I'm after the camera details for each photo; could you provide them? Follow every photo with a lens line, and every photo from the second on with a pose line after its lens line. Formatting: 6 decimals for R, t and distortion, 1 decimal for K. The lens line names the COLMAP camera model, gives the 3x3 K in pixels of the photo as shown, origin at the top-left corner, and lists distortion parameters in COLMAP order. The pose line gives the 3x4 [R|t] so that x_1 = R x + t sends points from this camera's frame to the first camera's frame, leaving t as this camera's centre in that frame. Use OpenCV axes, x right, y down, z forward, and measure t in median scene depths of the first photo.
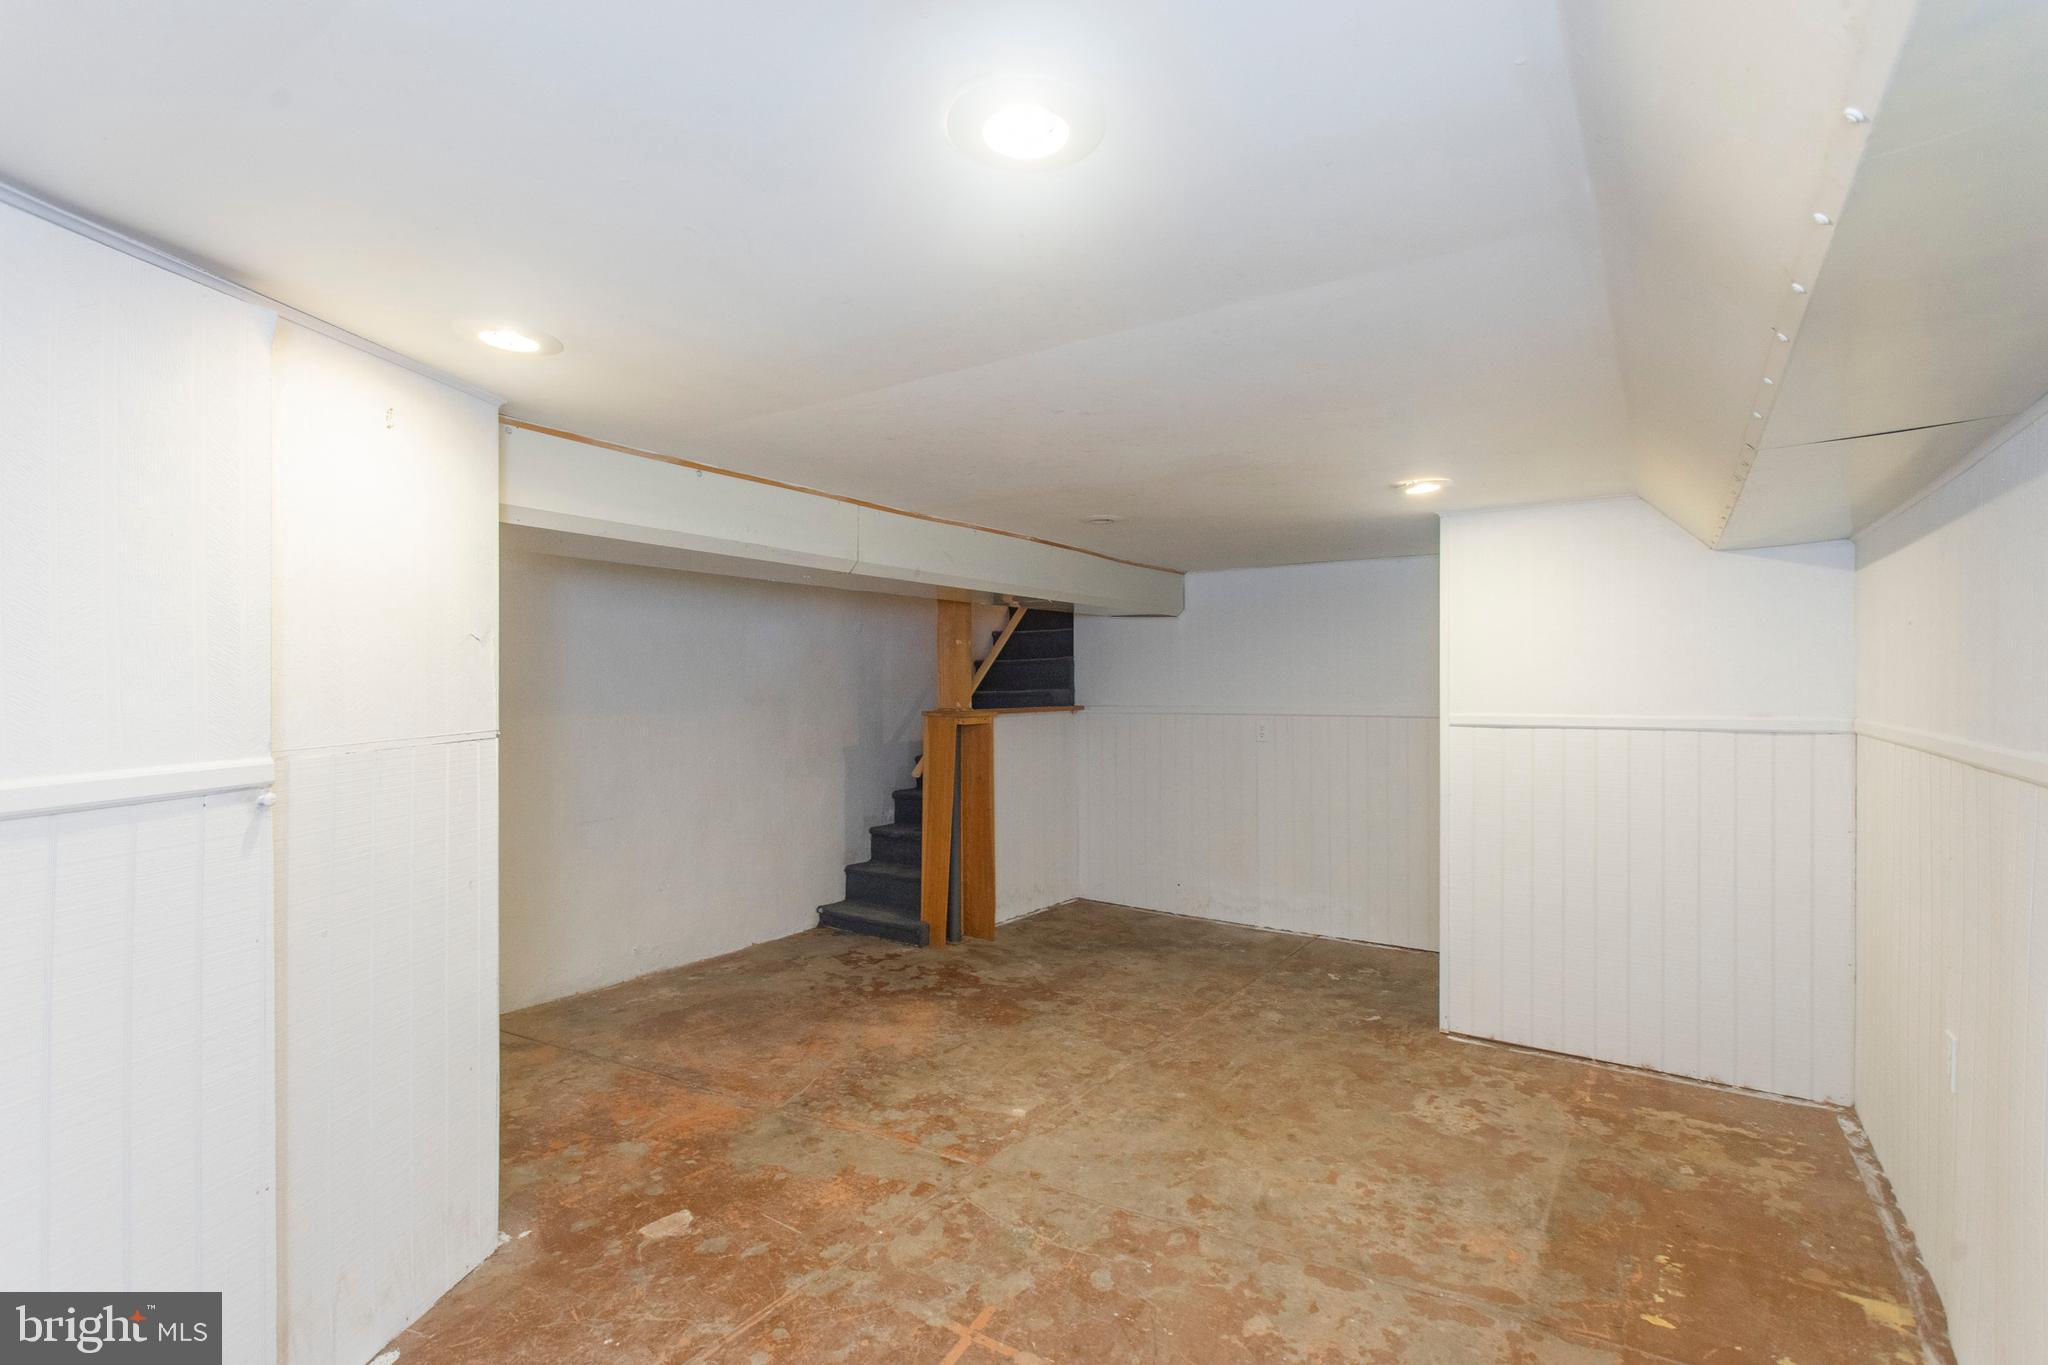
lens RADIAL K [[990.0, 0, 1024.0], [0, 990.0, 682.5], [0, 0, 1]] dist [-0.002617, 0.000784]
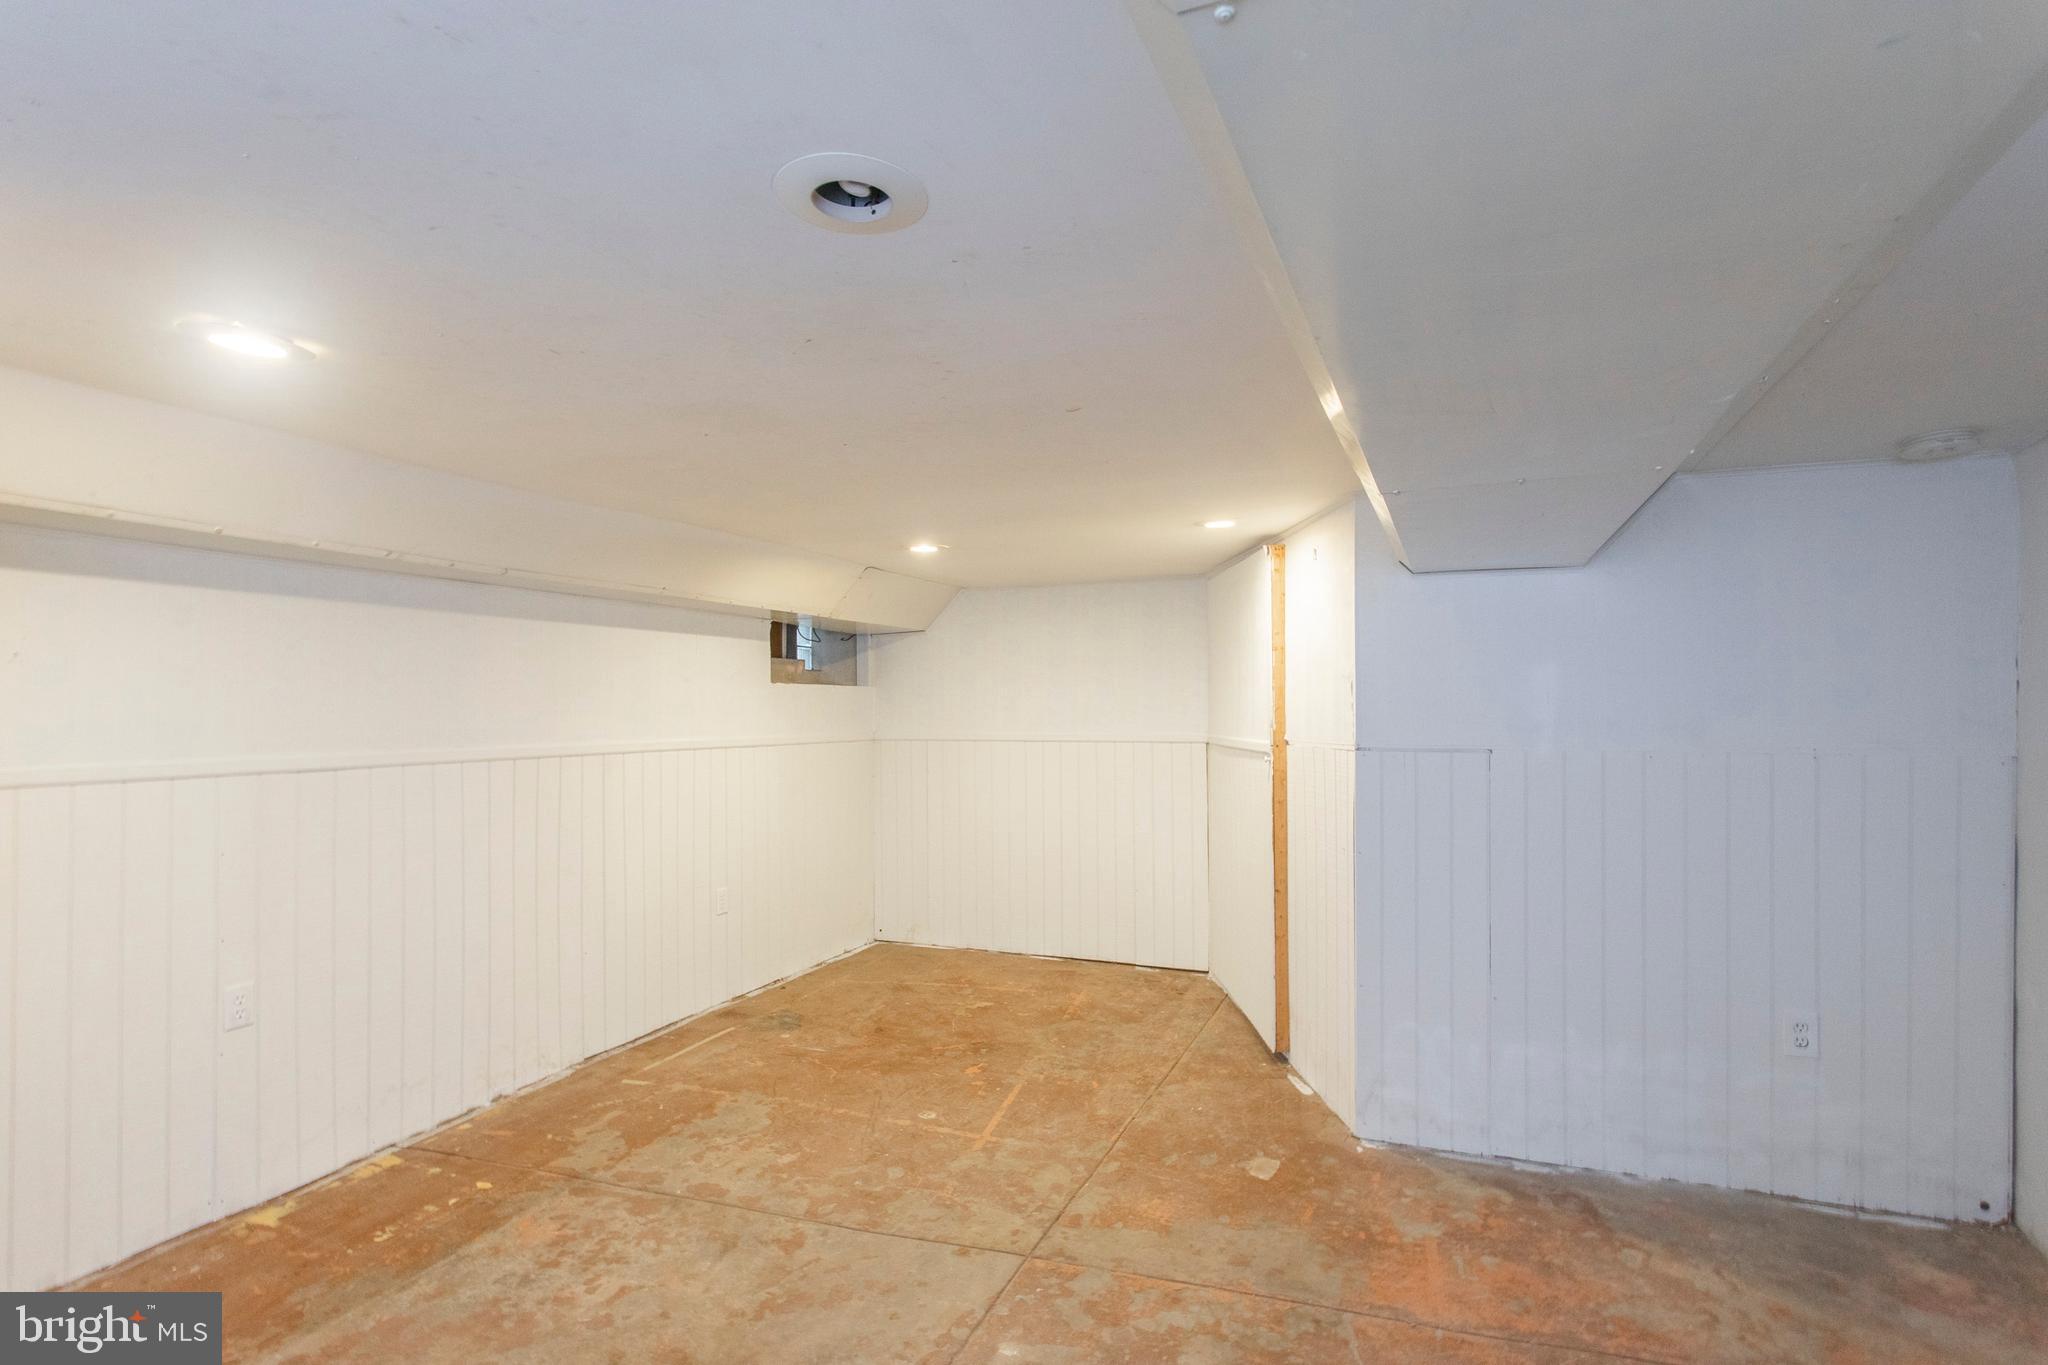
lens RADIAL K [[990.0, 0, 1024.0], [0, 990.0, 682.5], [0, 0, 1]] dist [-0.002617, 0.000784]
pose [[-0.983685, 0.001988, -0.179886, 0.130090], [0.005746, 0.999776, -0.020371, -0.008722], [0.179805, -0.021073, -0.983476, 2.078816]]
